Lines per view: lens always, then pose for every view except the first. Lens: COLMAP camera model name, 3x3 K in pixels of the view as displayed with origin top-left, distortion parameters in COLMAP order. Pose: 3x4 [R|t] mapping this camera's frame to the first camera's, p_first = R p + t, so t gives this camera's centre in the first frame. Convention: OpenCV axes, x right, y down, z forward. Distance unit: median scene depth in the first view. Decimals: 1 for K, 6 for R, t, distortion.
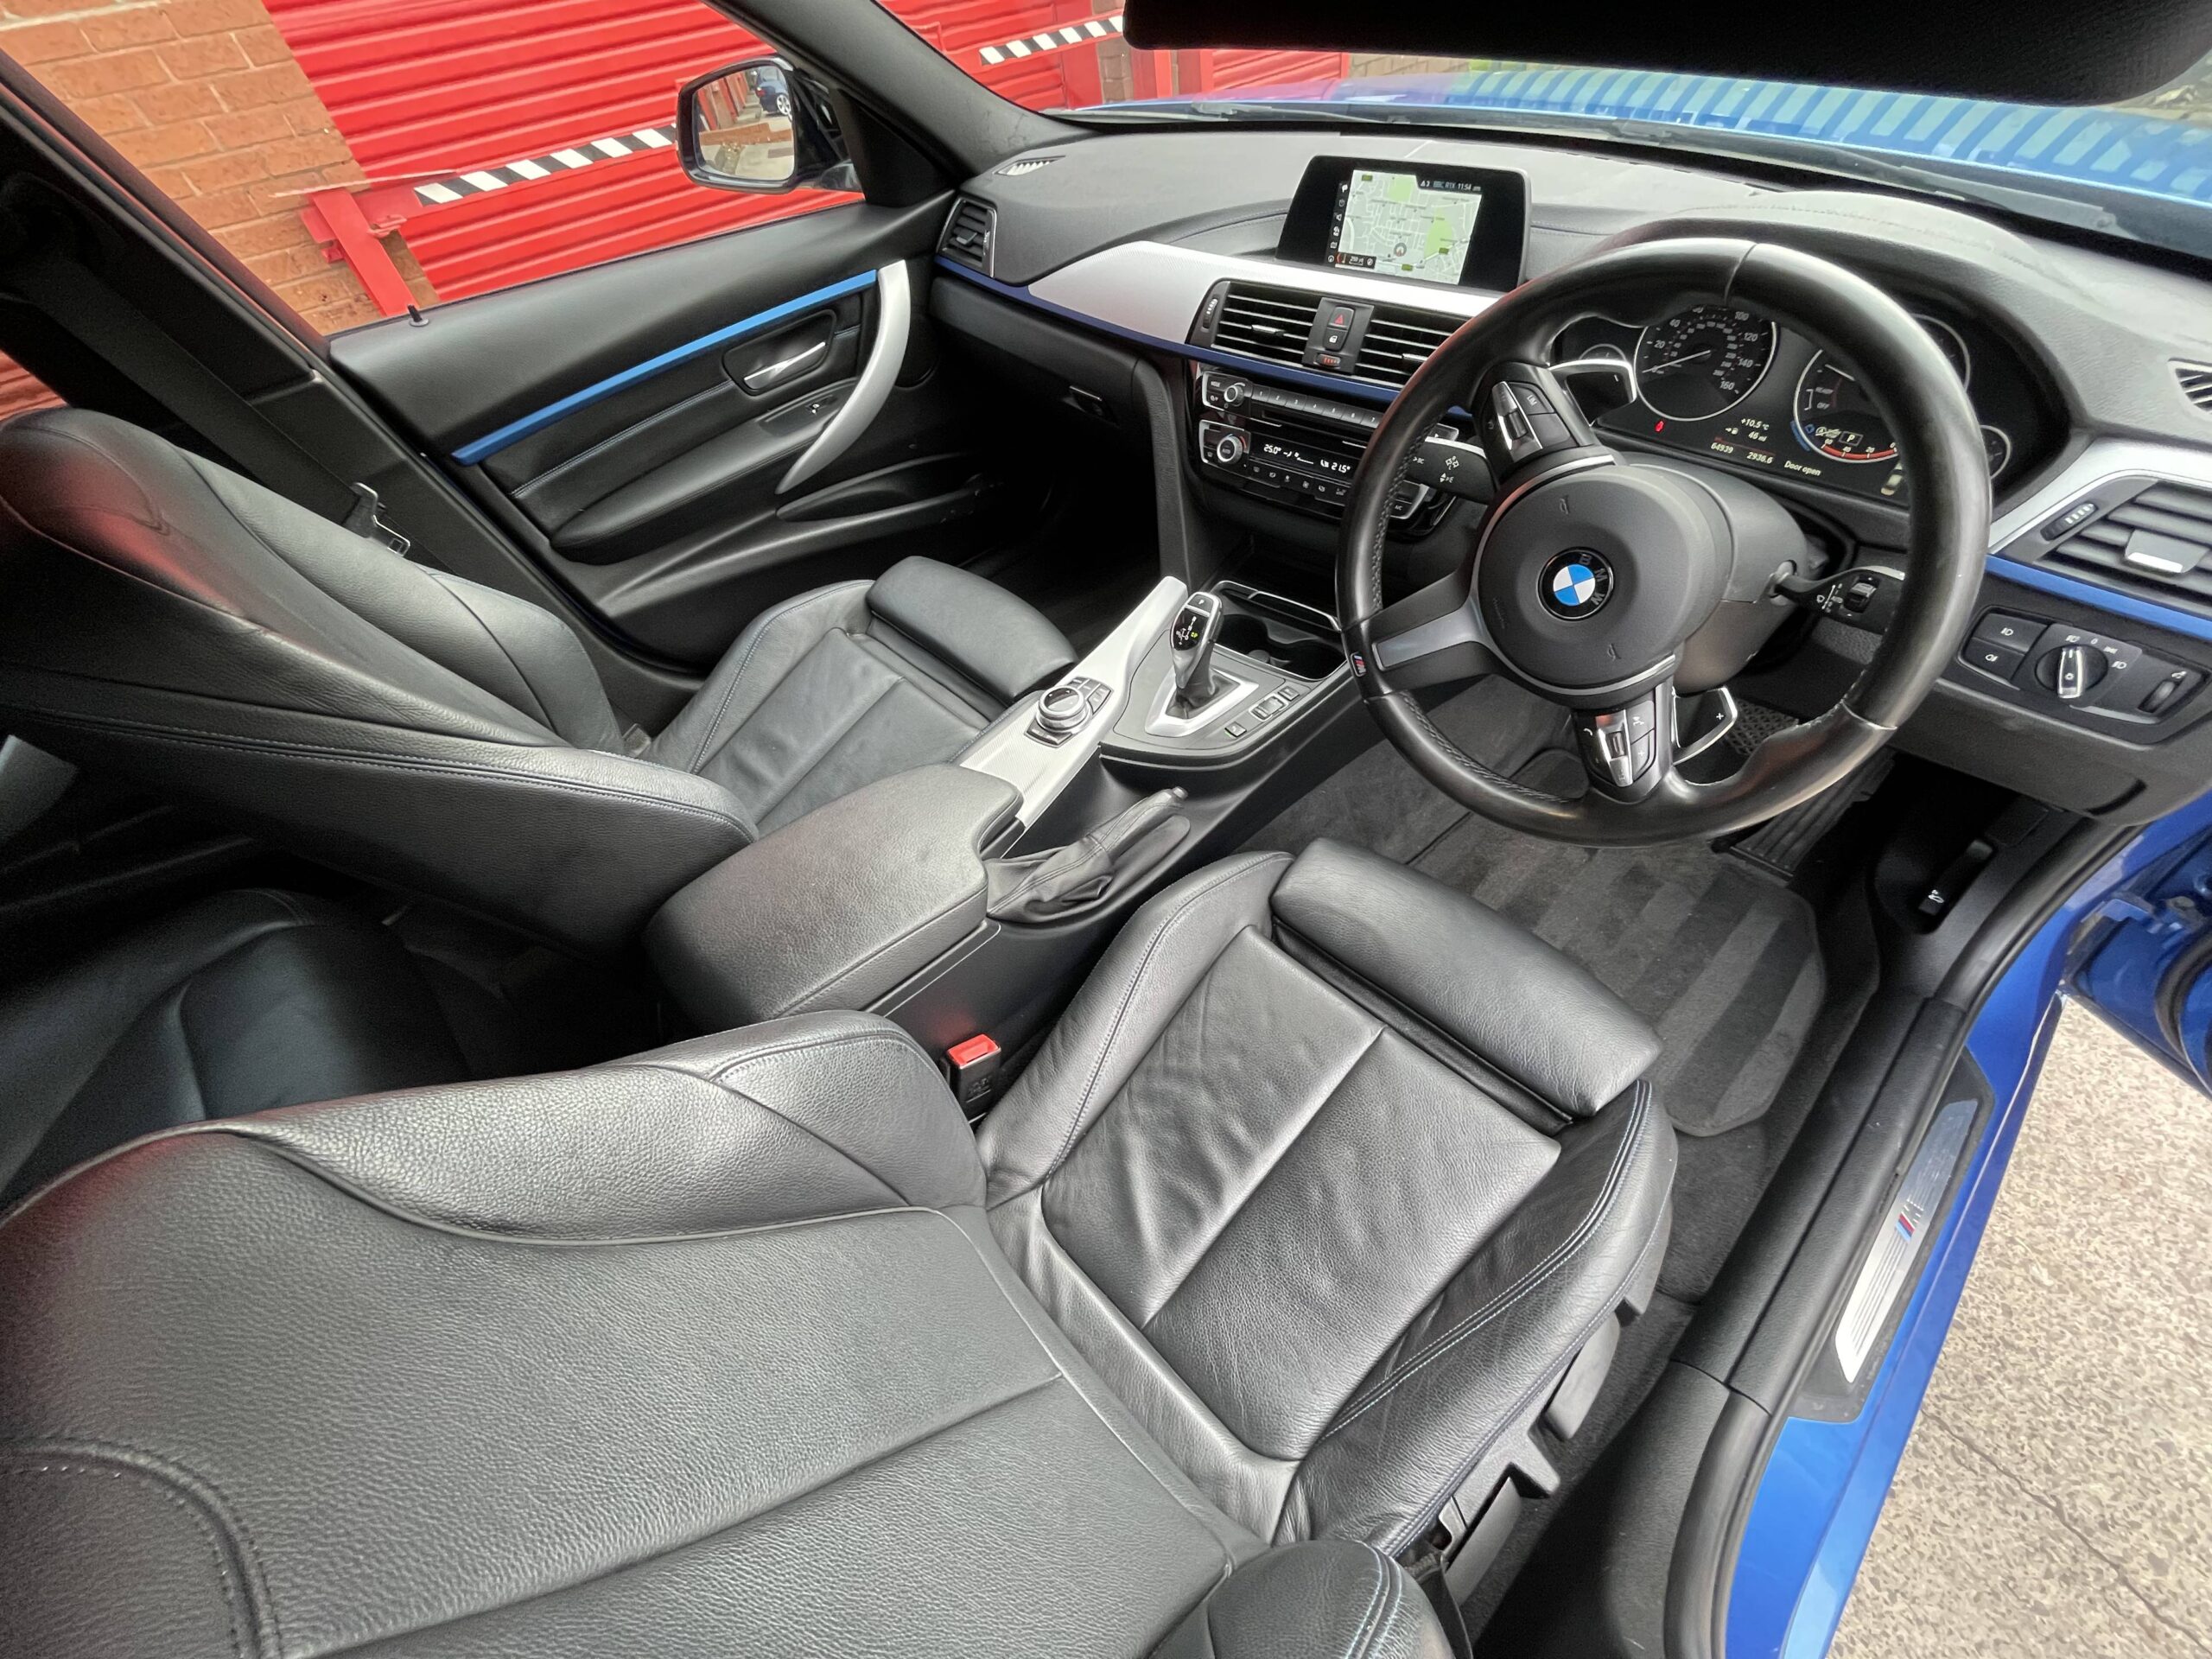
lens RADIAL K [[894.5, 0, 1111.7], [0, 894.5, 835.2], [0, 0, 1]] dist [-0.000729, -0.000053]
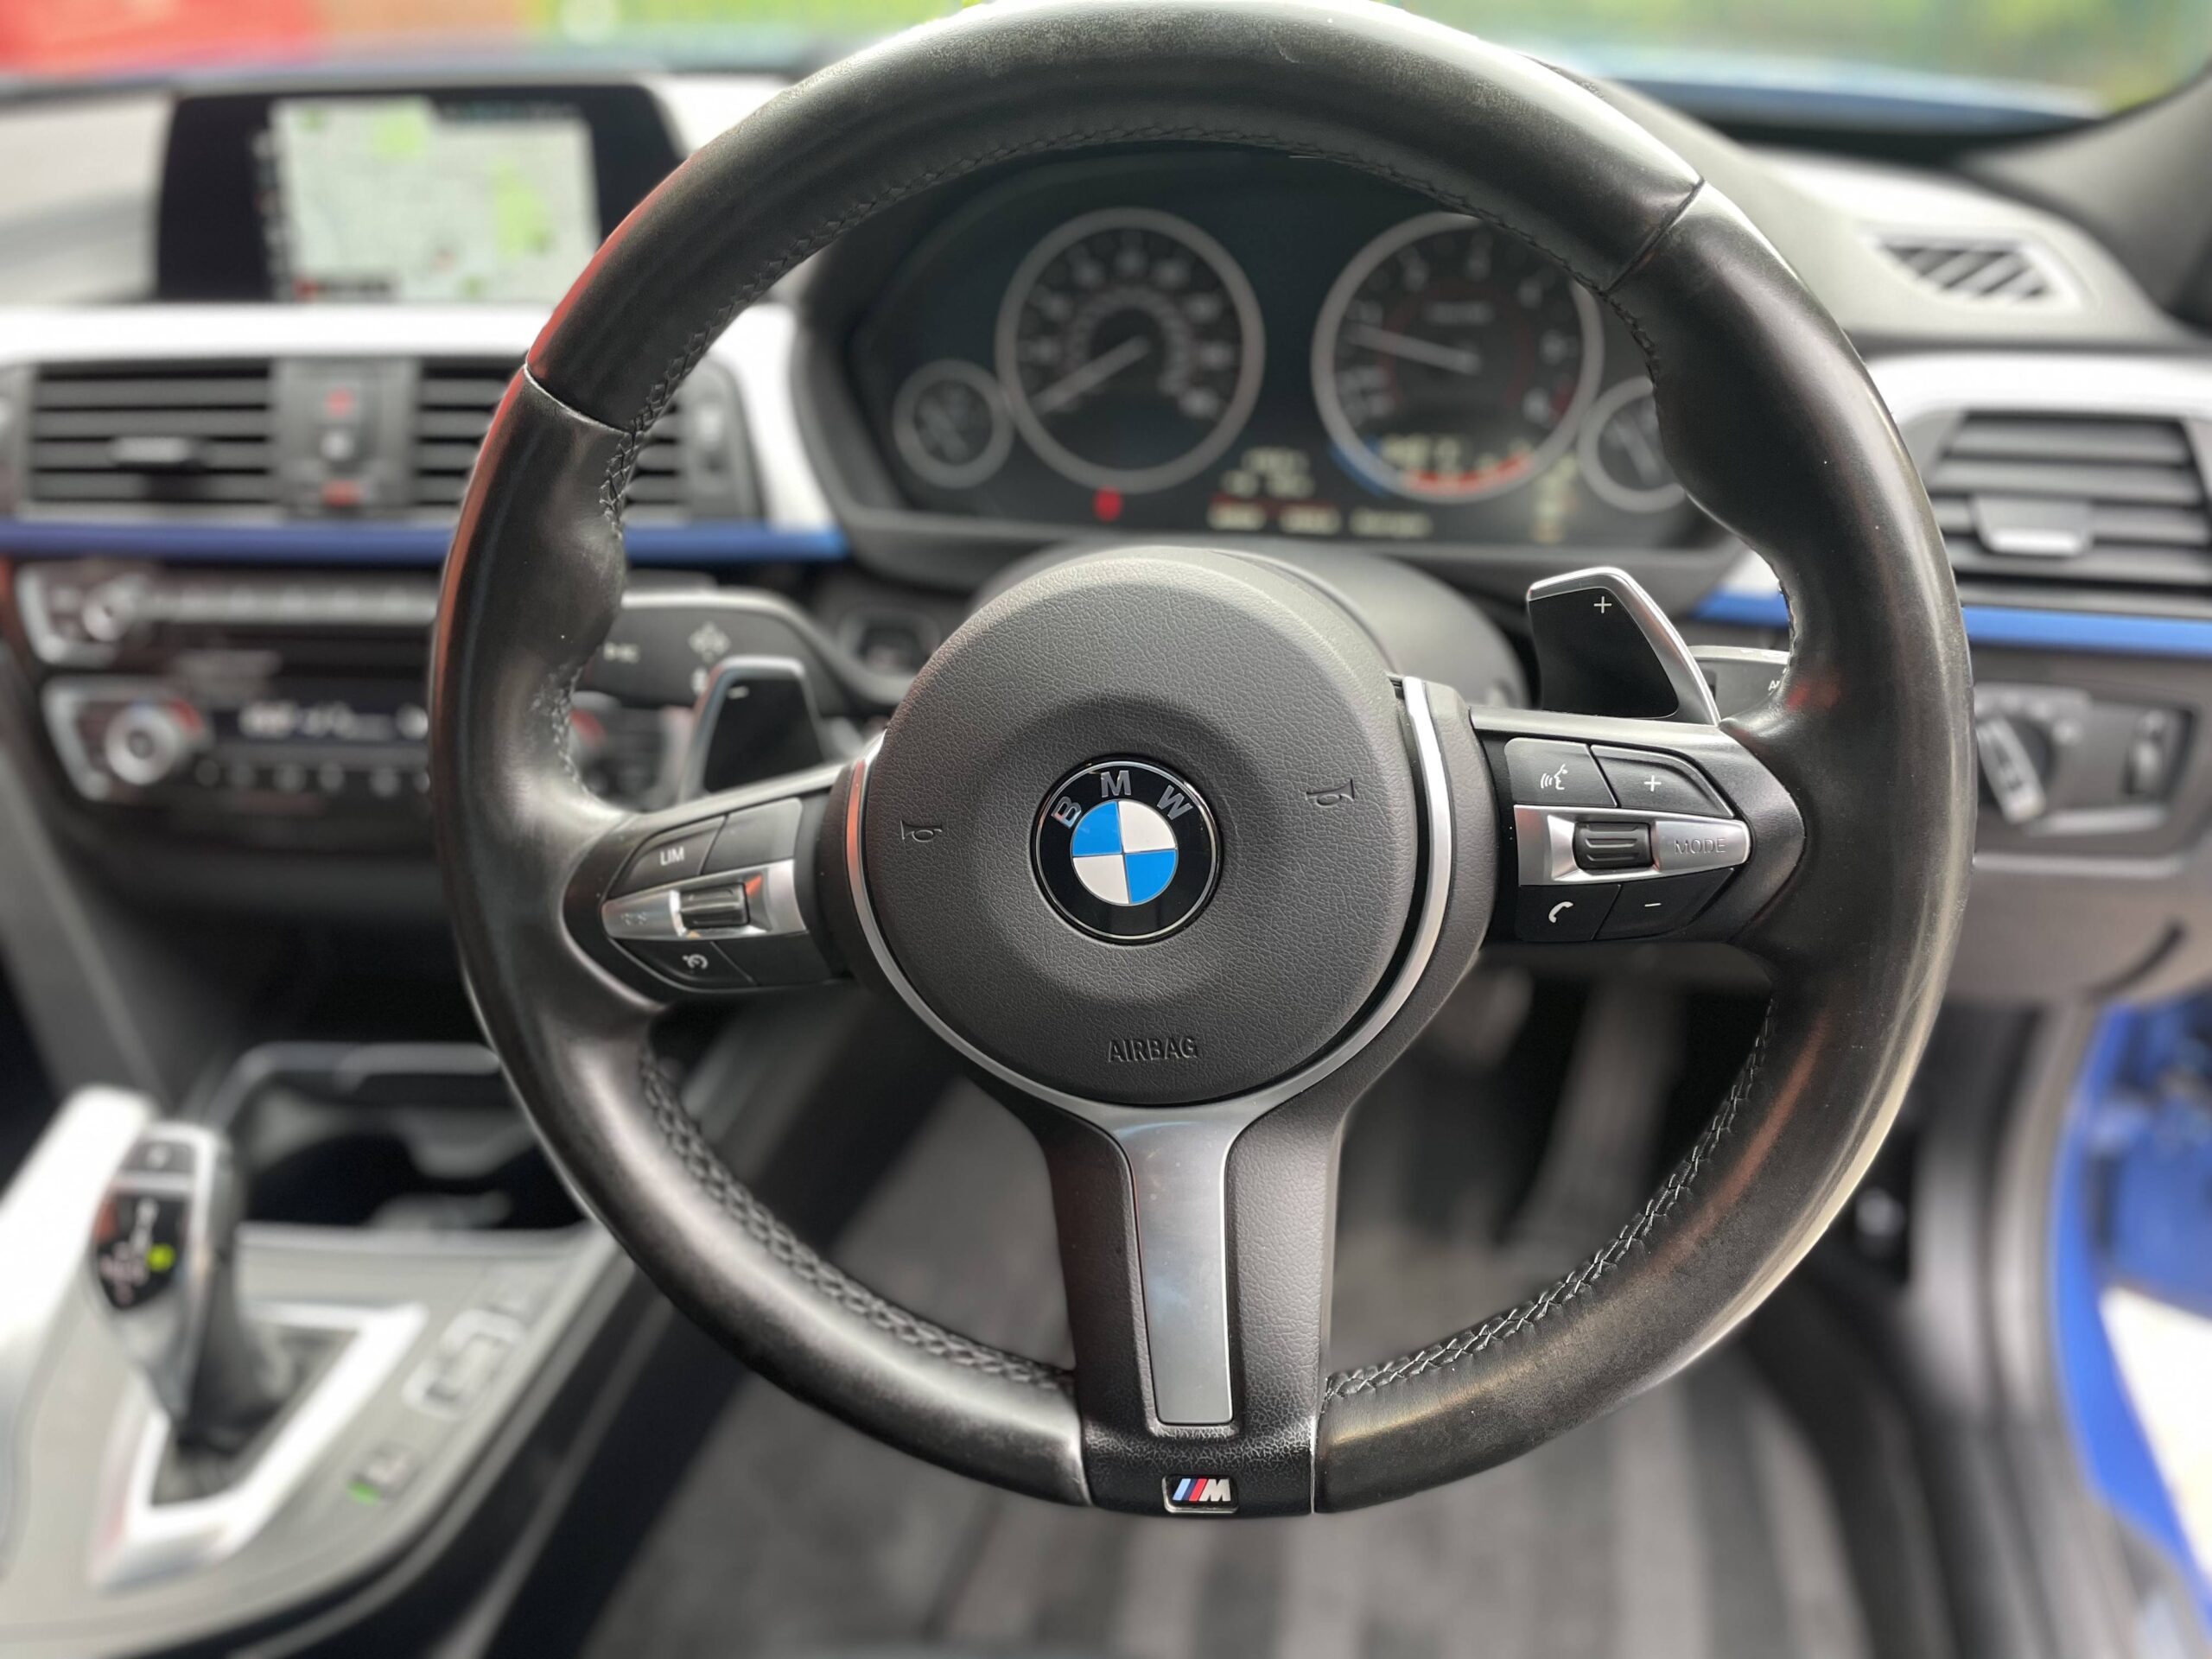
lens RADIAL K [[1671.7, 0, 1106.0], [0, 1671.7, 845.0], [0, 0, 1]] dist [0.089358, -0.113818]
pose [[0.836170, -0.242667, 0.491866, 0.115394], [0.387028, 0.896496, -0.215650, -0.091153], [-0.388625, 0.370686, 0.843542, 0.280152]]
